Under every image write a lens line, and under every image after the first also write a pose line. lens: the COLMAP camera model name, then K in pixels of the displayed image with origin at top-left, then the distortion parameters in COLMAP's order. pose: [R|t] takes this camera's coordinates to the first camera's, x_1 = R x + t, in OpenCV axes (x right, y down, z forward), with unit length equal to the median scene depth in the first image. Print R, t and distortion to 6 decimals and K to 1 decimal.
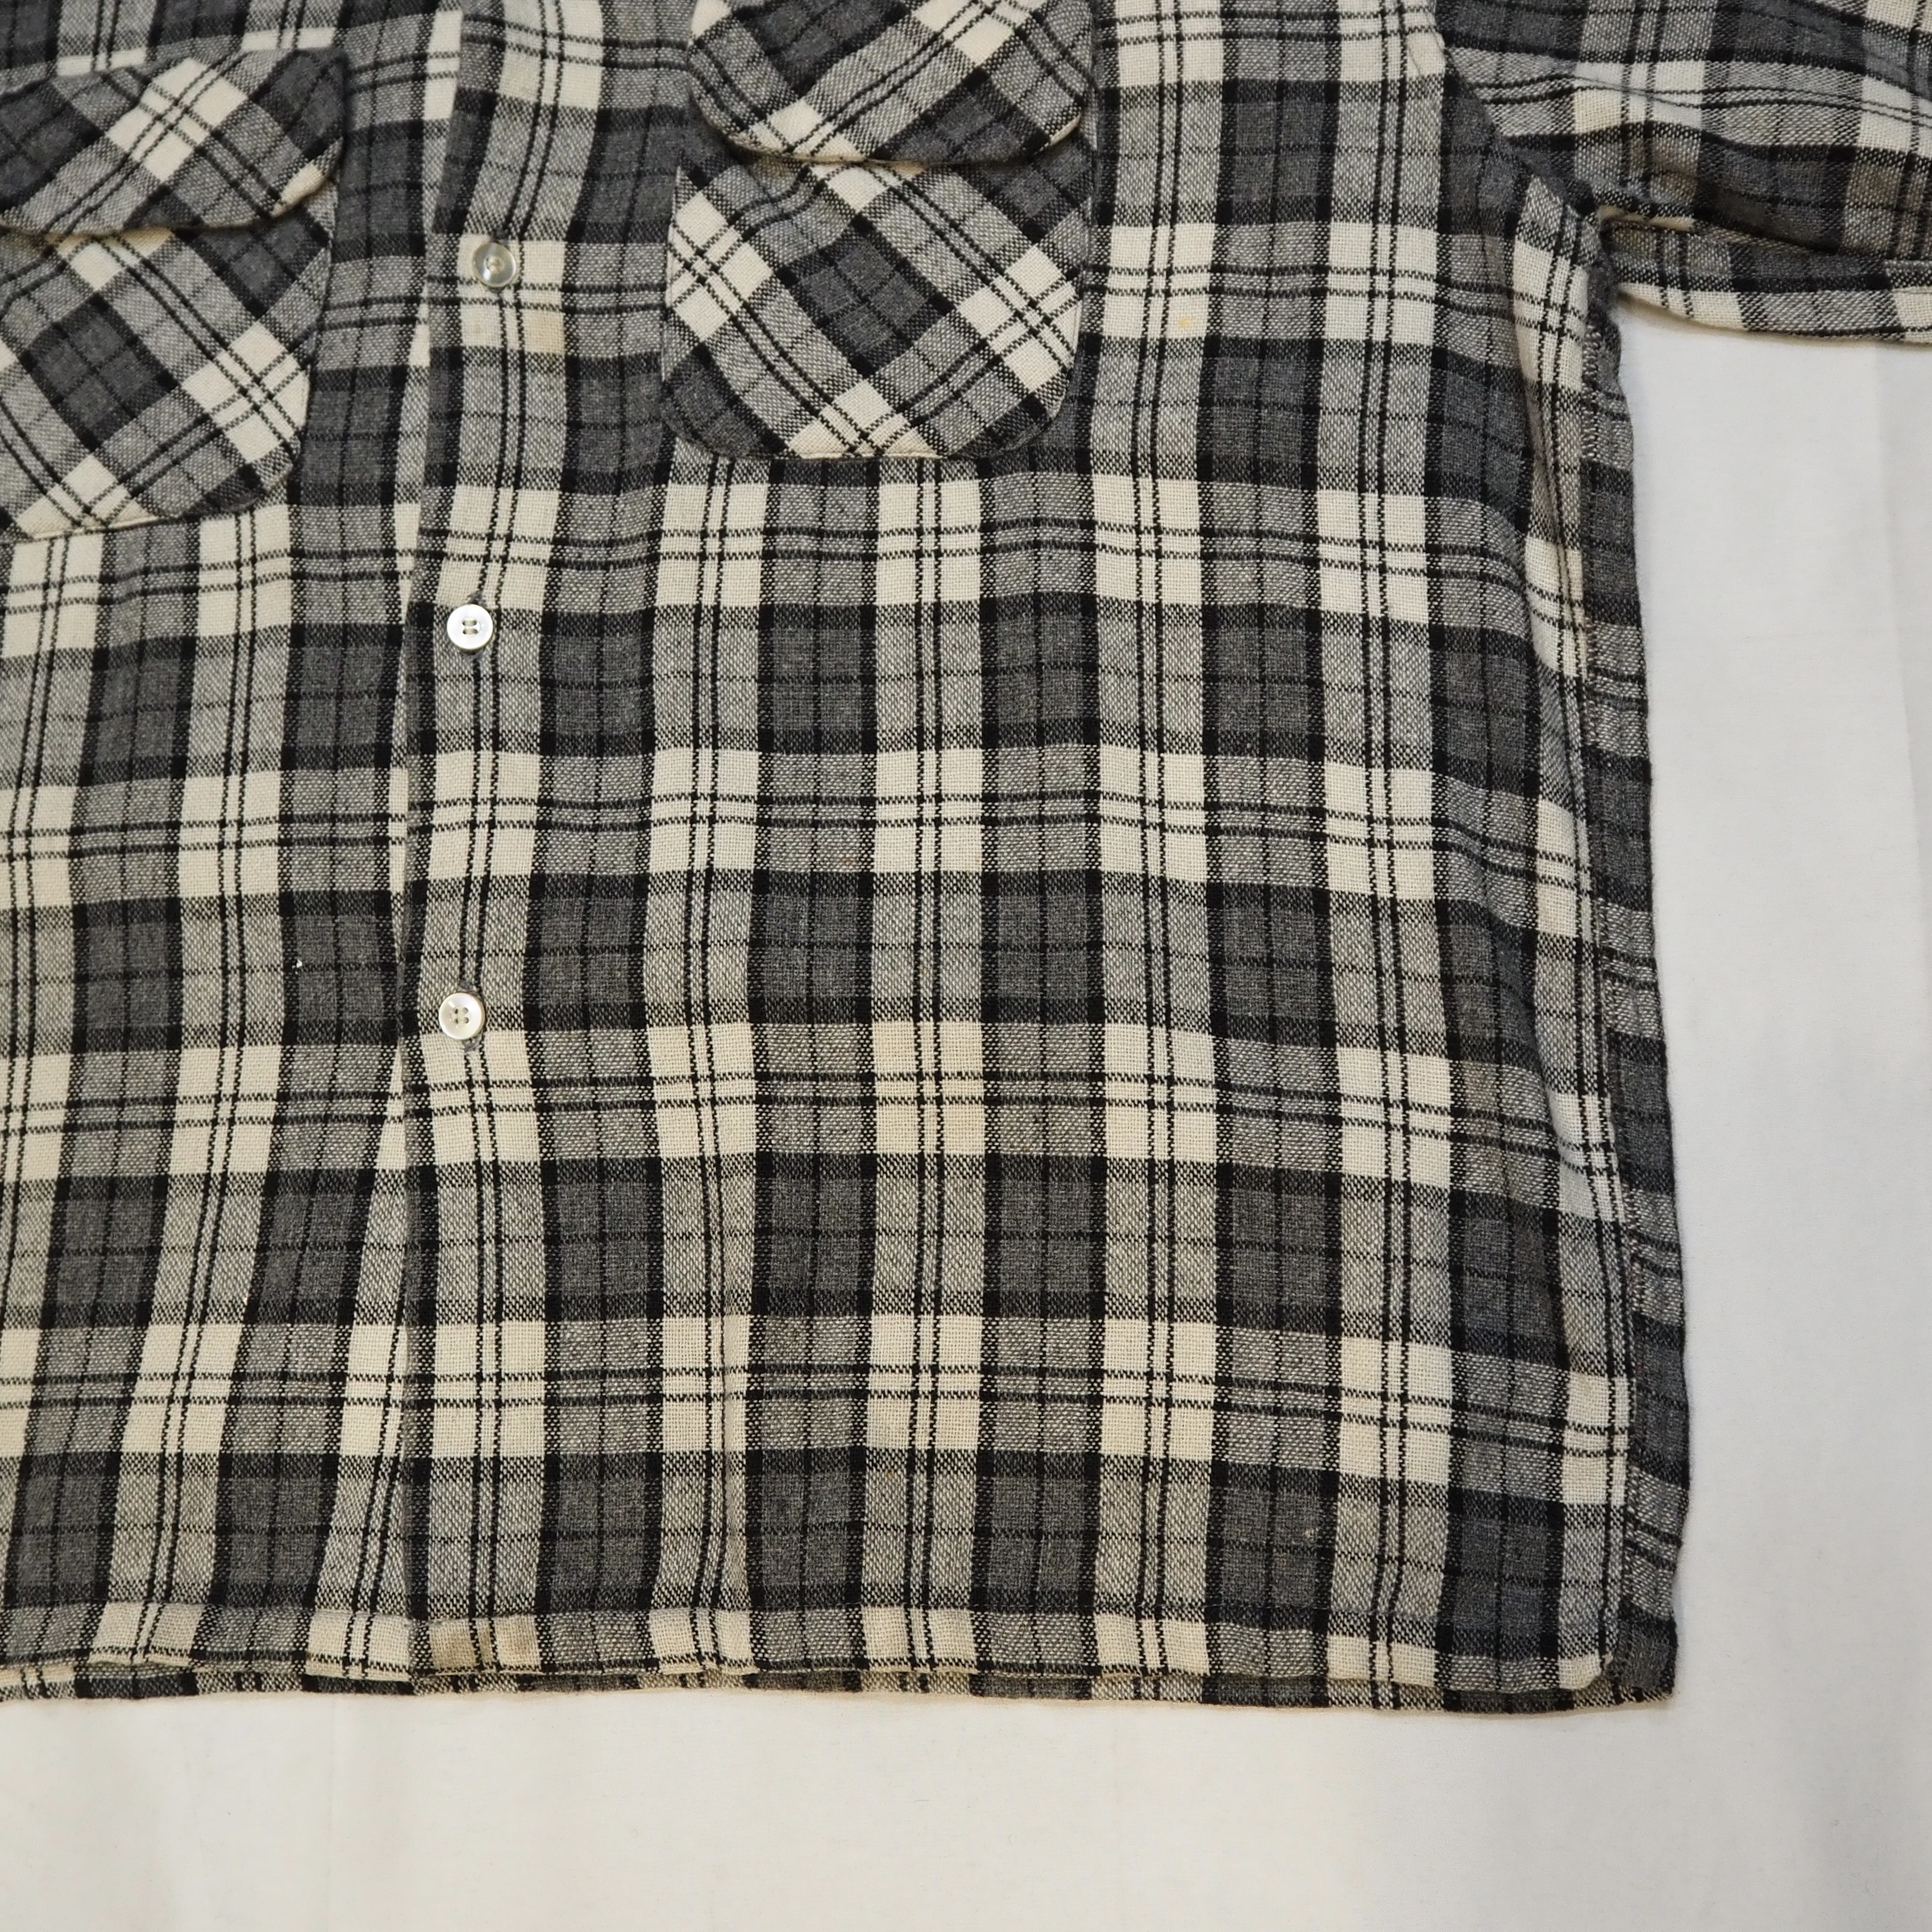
lens RADIAL K [[2370.1, 0, 991.9], [0, 2370.1, 969.5], [0, 0, 1]] dist [-0.042481, 0.030876]
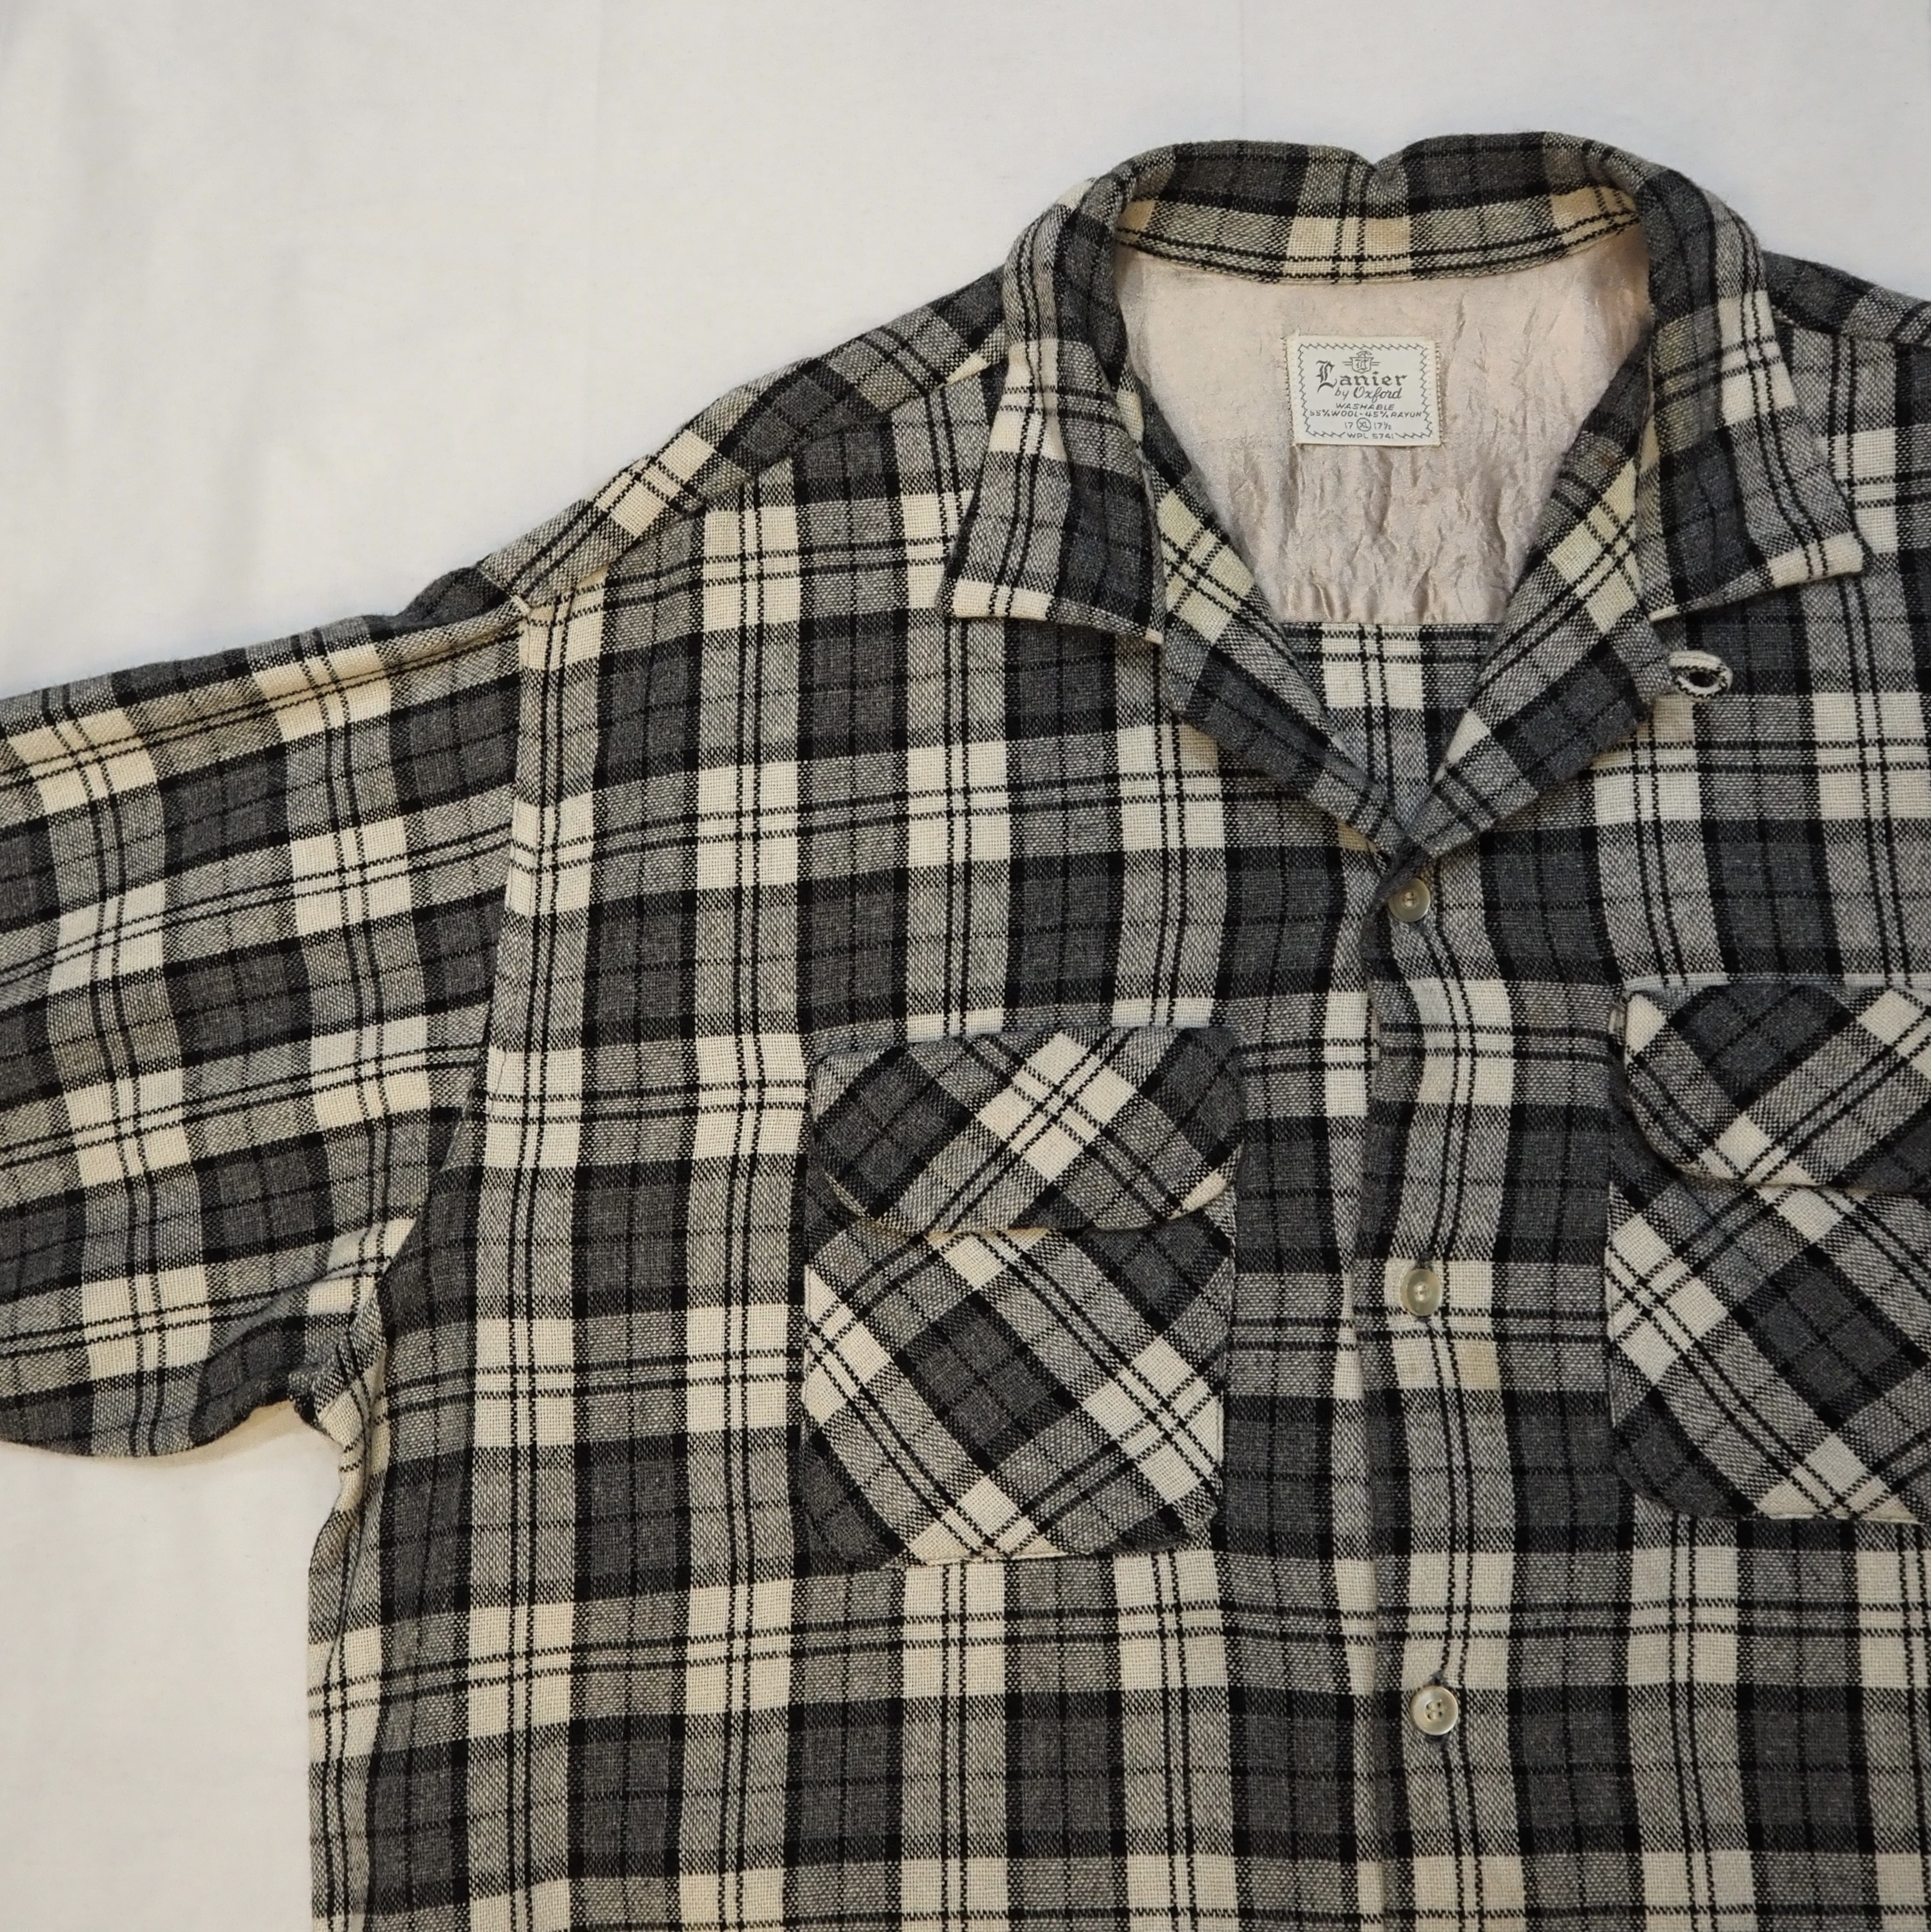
lens RADIAL K [[2447.0, 0, 867.3], [0, 2447.0, 791.1], [0, 0, 1]] dist [-0.044023, 0.027709]
pose [[0.999544, -0.013019, -0.027257, -0.412380], [0.012840, 0.999895, -0.006722, -0.505518], [0.027341, 0.006369, 0.999606, 0.008077]]
